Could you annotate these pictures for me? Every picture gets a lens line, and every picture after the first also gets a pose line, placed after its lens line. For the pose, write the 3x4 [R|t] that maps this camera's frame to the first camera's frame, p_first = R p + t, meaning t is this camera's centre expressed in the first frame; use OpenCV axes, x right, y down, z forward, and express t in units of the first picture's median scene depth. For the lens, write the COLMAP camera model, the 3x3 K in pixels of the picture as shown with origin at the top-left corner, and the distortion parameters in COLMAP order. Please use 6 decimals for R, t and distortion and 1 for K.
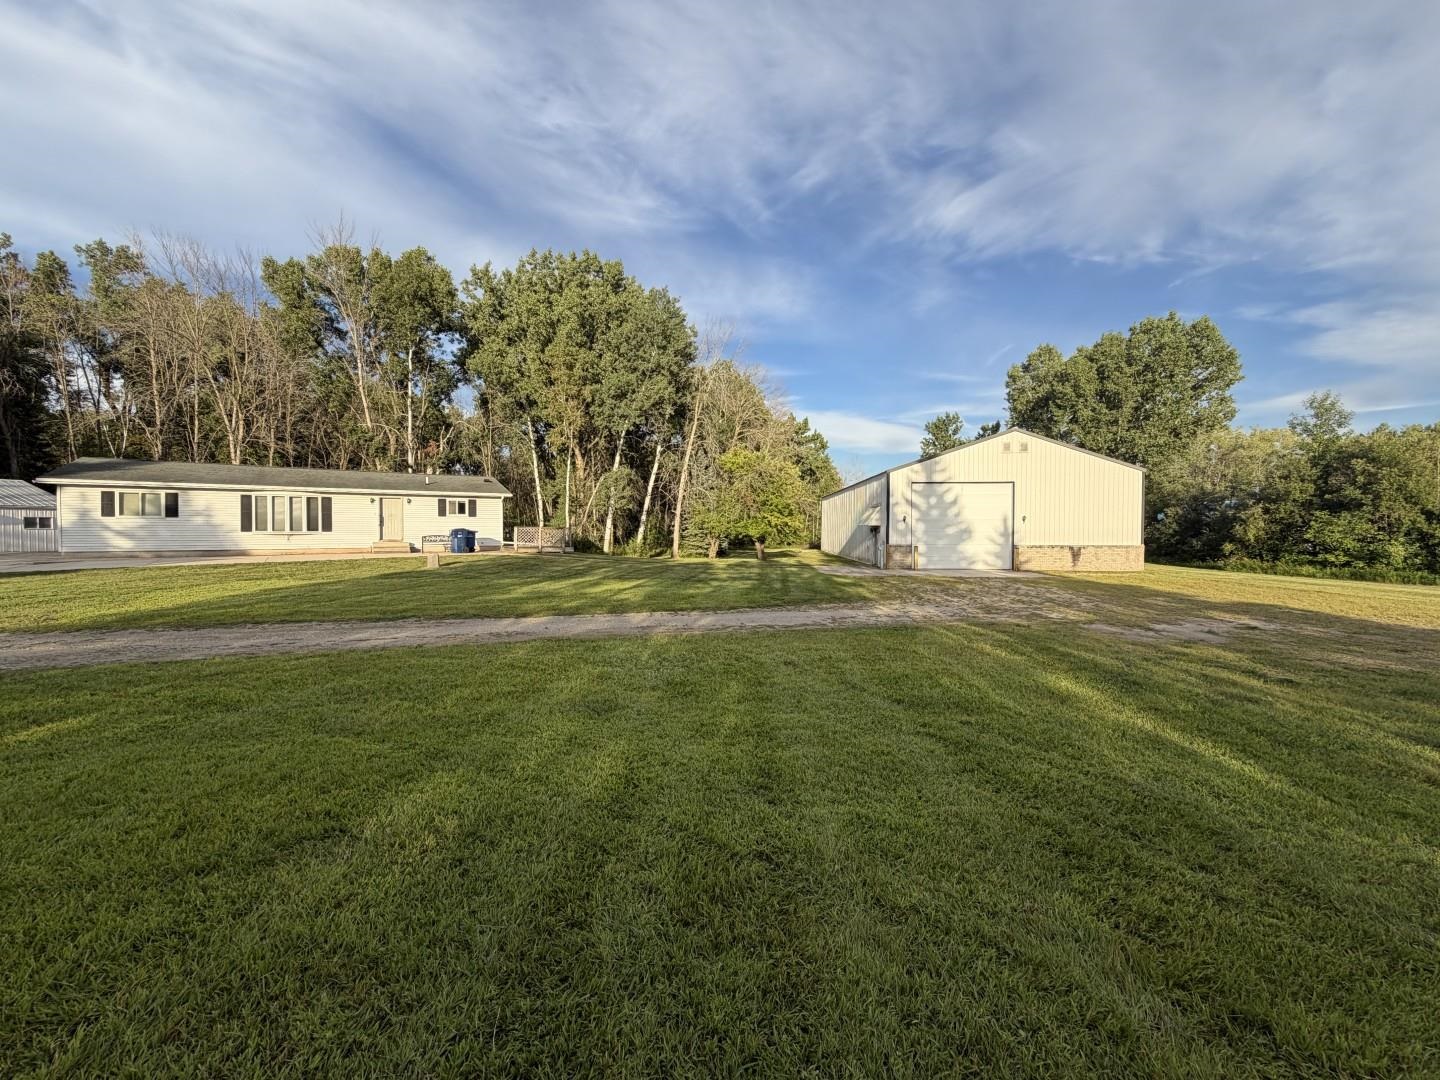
lens RADIAL K [[565.4, 0, 721.0], [0, 565.4, 538.6], [0, 0, 1]] dist [-0.004669, -0.000463]
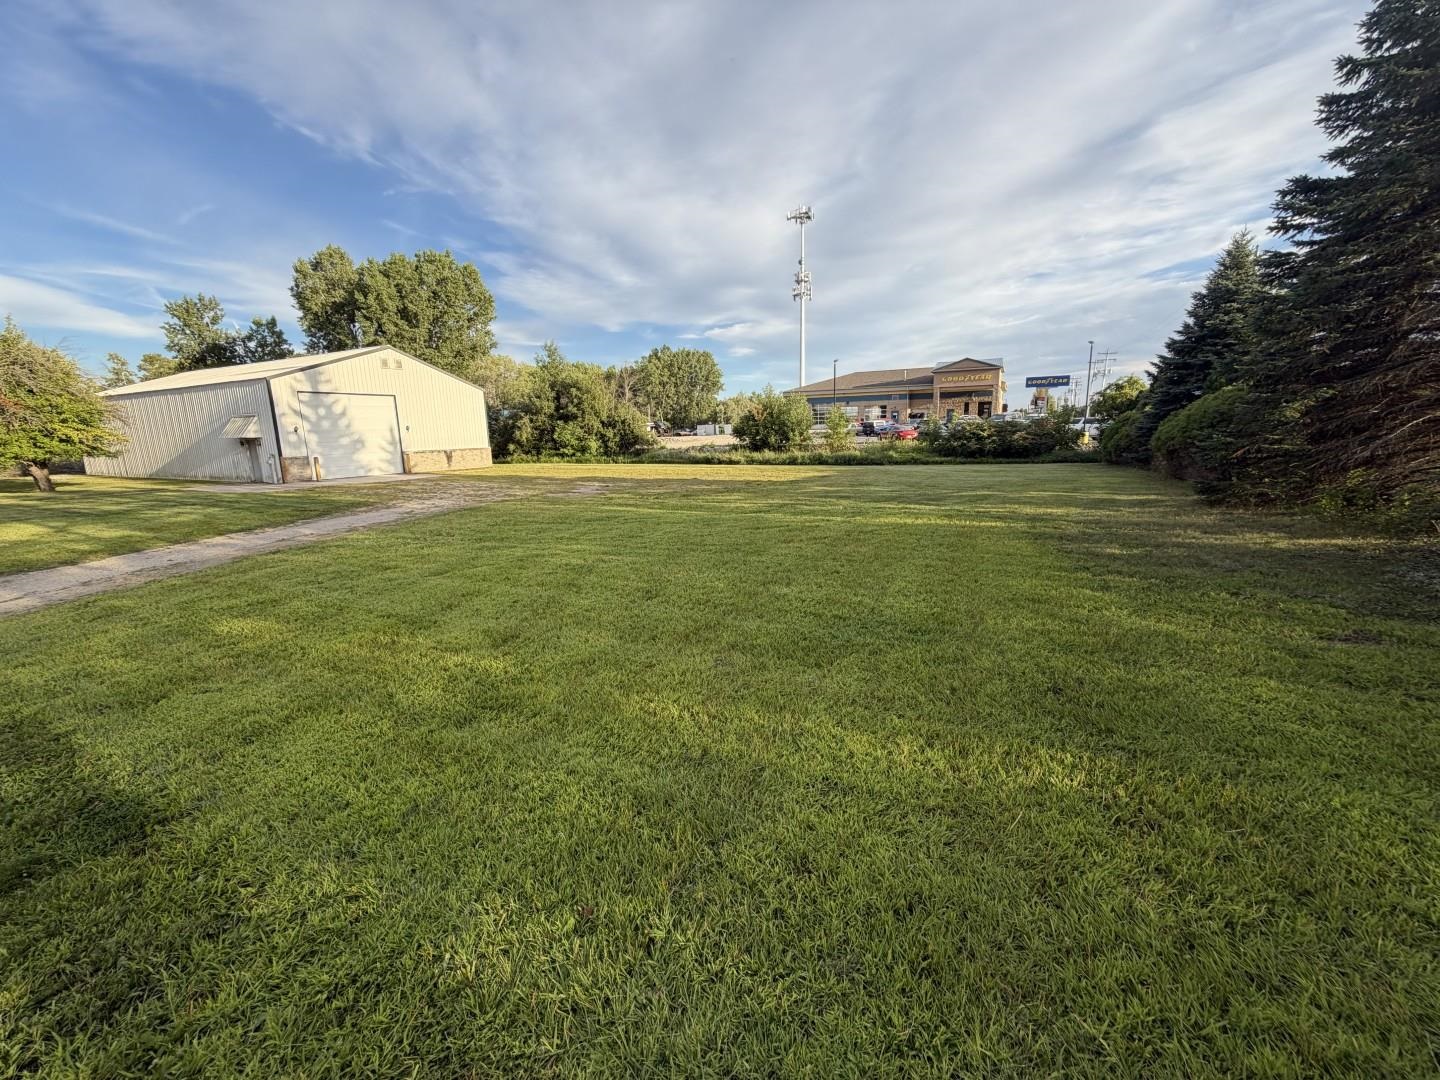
lens RADIAL K [[565.4, 0, 718.2], [0, 565.4, 545.7], [0, 0, 1]] dist [-0.004669, -0.000463]
pose [[0.404103, -0.196618, 0.893332, -0.238640], [0.037919, 0.979386, 0.198405, -0.004445], [-0.913927, -0.046301, 0.403229, -0.054067]]
